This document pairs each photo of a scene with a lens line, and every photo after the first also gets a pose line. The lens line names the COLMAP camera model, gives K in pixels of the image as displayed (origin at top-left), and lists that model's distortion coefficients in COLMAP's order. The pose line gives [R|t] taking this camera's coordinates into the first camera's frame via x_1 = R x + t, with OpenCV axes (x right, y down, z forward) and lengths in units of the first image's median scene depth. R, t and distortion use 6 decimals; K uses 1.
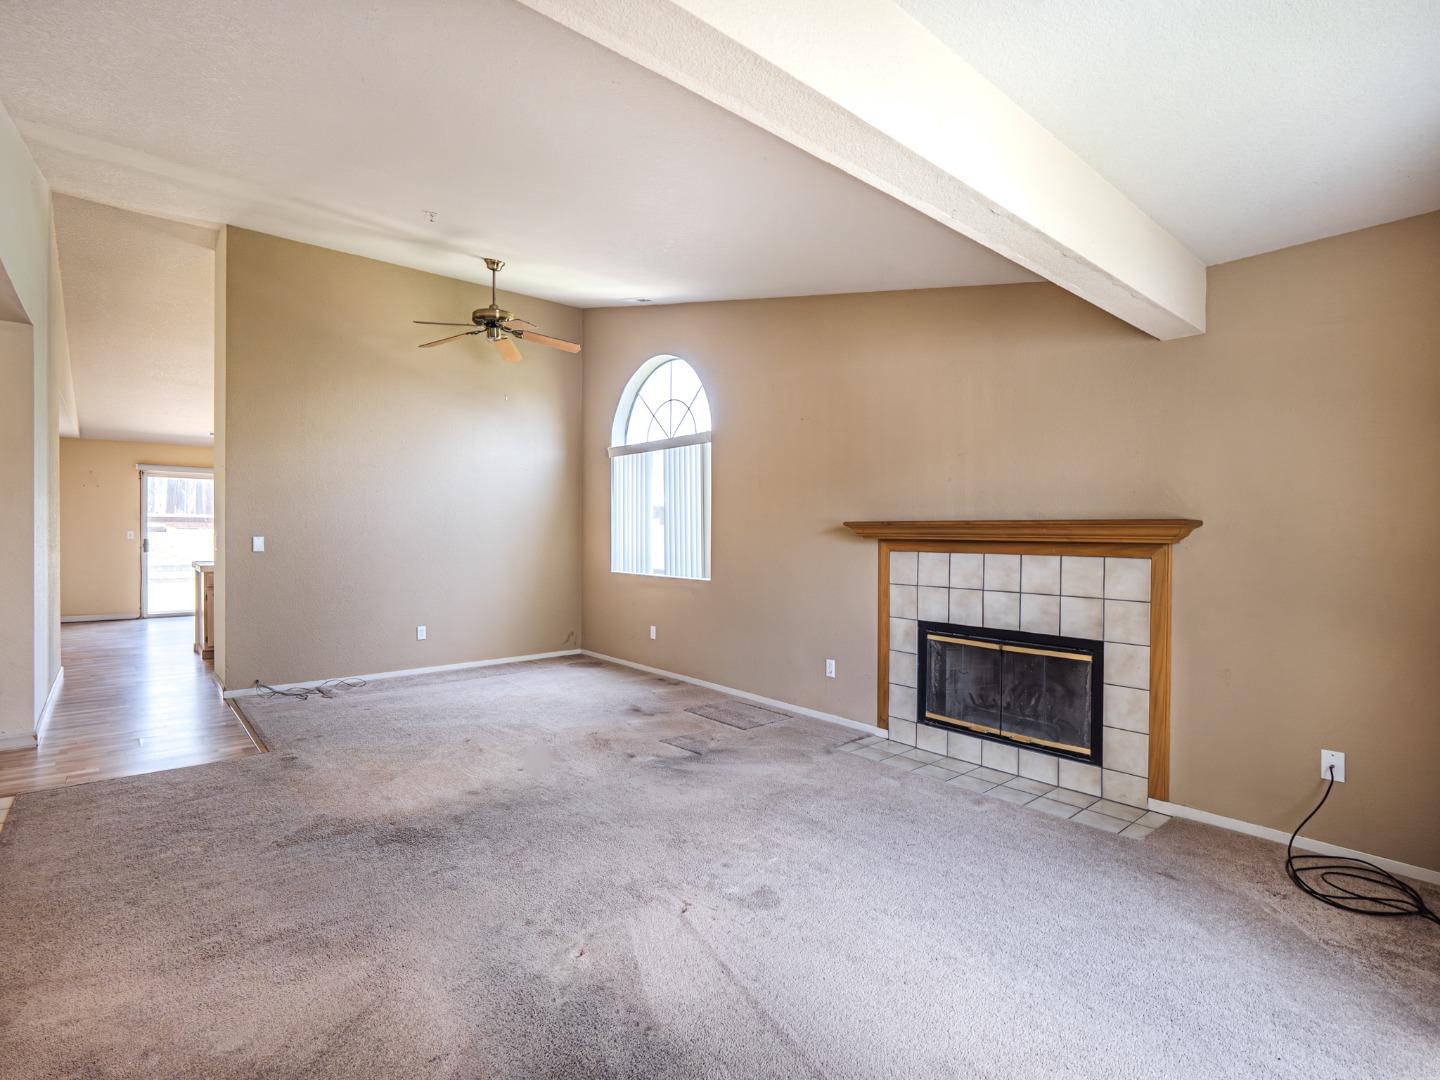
lens RADIAL K [[702.3, 0, 712.9], [0, 702.3, 526.3], [0, 0, 1]] dist [-0.005975, -0.002391]
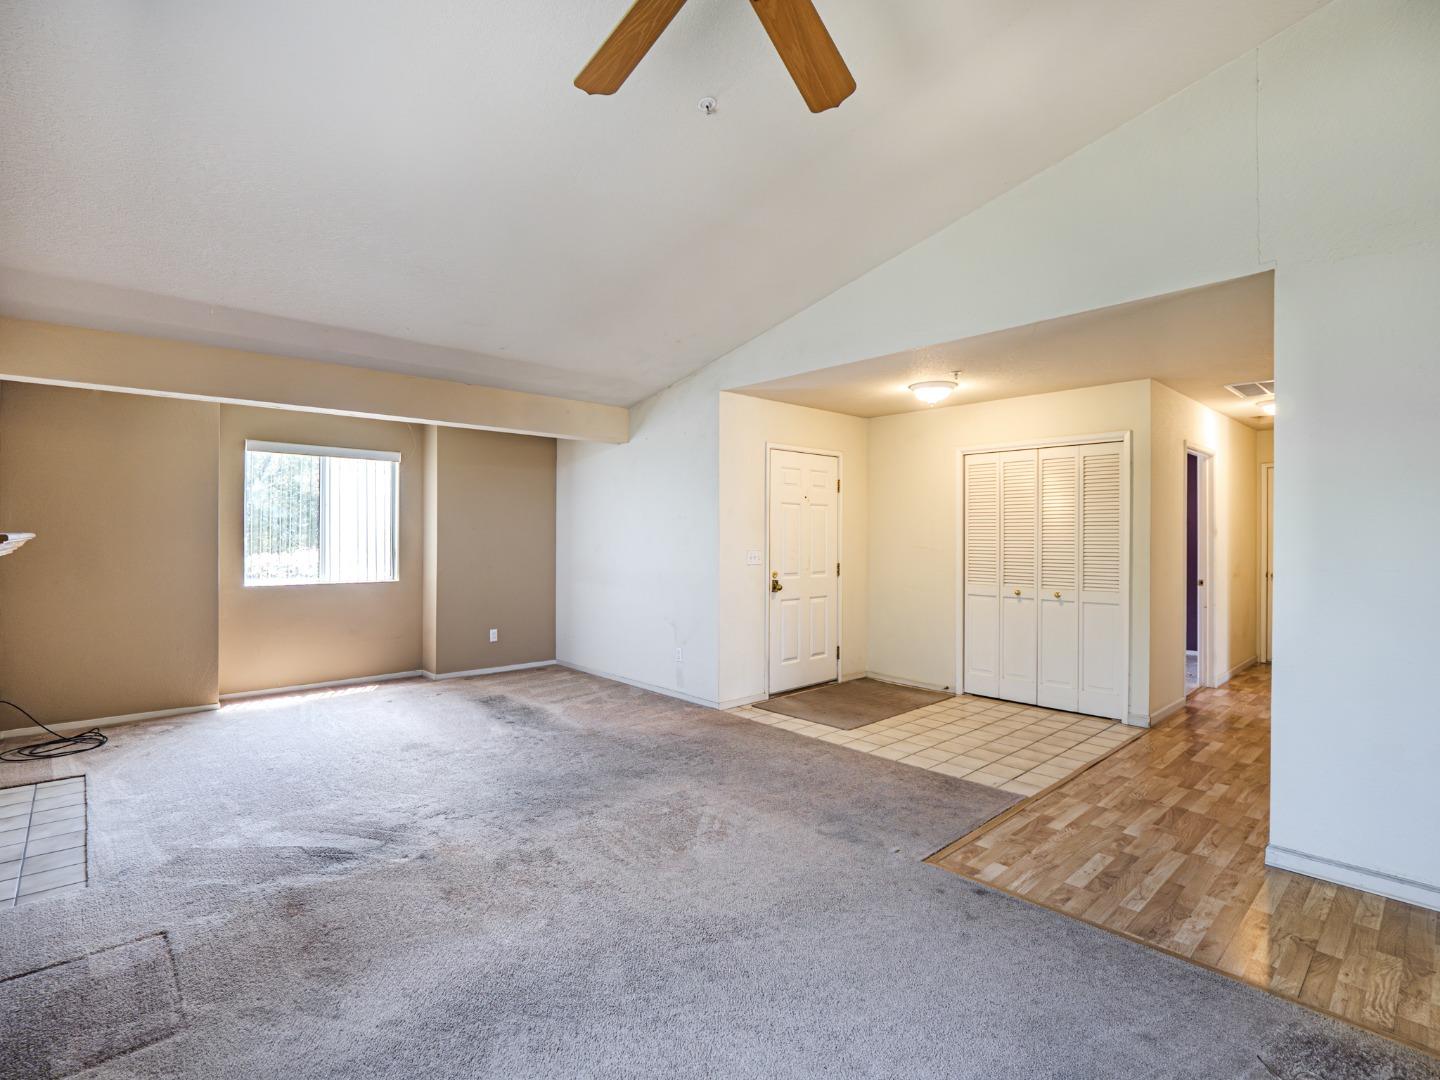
lens RADIAL K [[668.0, 0, 713.7], [0, 668.0, 540.2], [0, 0, 1]] dist [-0.015411, -0.000340]
pose [[-0.999962, -0.006026, -0.006268, -0.380385], [-0.006020, 0.999981, -0.000974, -0.000669], [0.006274, -0.000936, -0.999980, 1.548643]]
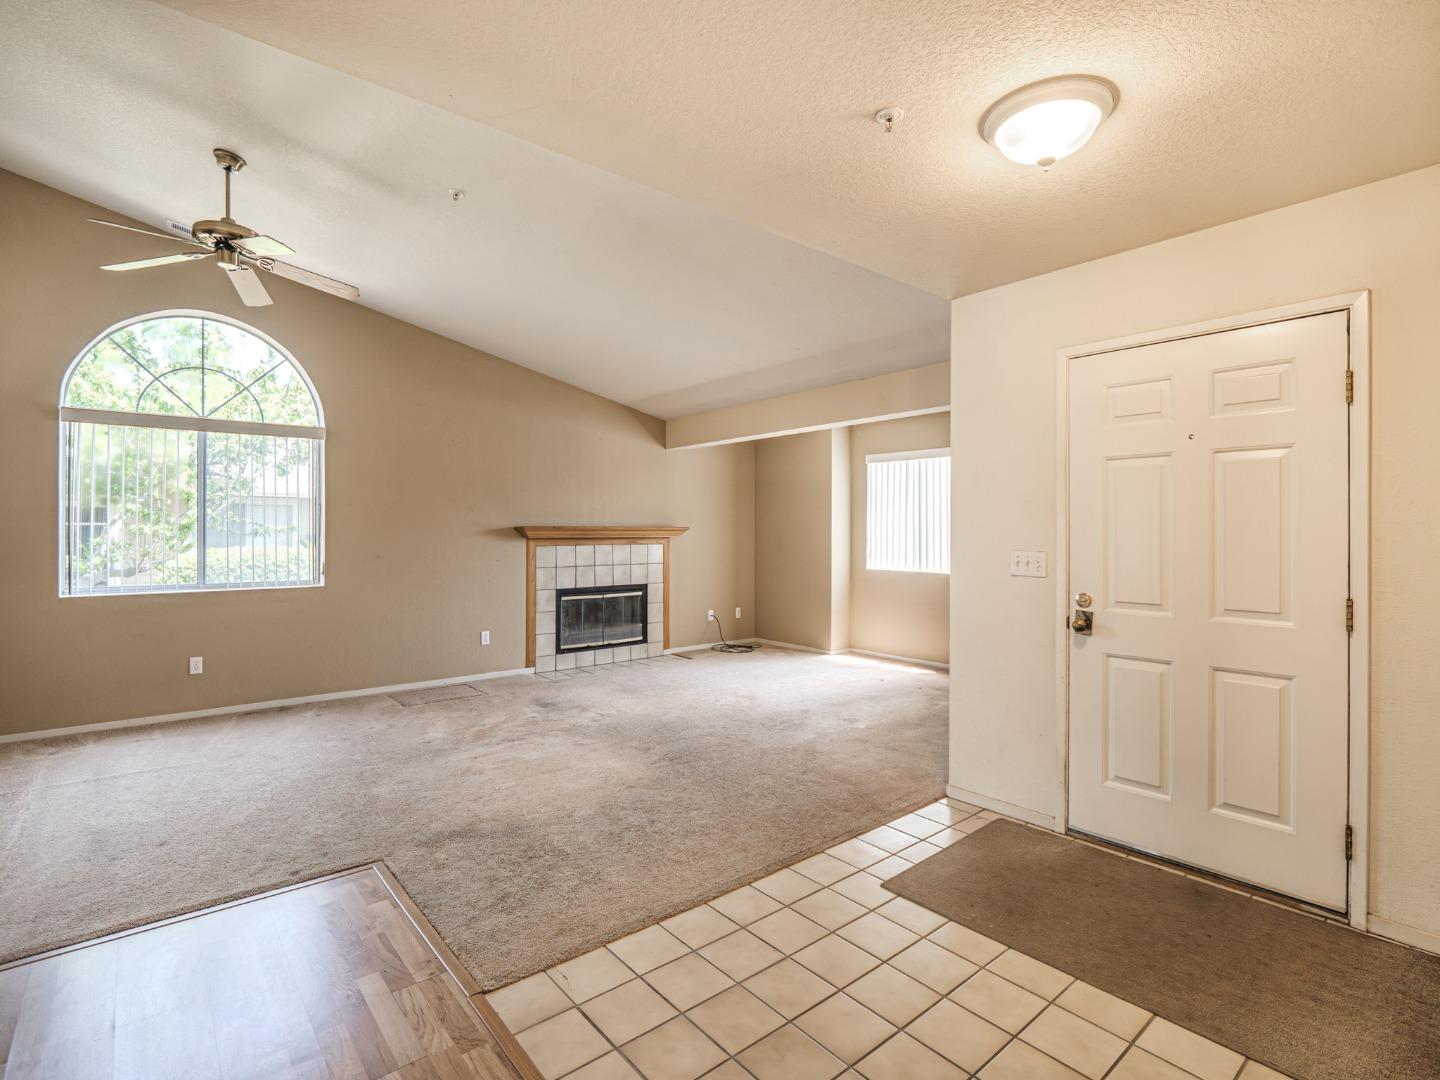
lens RADIAL K [[687.4, 0, 716.0], [0, 687.4, 520.0], [0, 0, 1]] dist [-0.004753, -0.000755]
pose [[0.019978, 0.010483, 0.999745, -1.216403], [-0.007197, 0.999921, -0.010341, -0.007399], [-0.999775, -0.006989, 0.020052, 0.599974]]
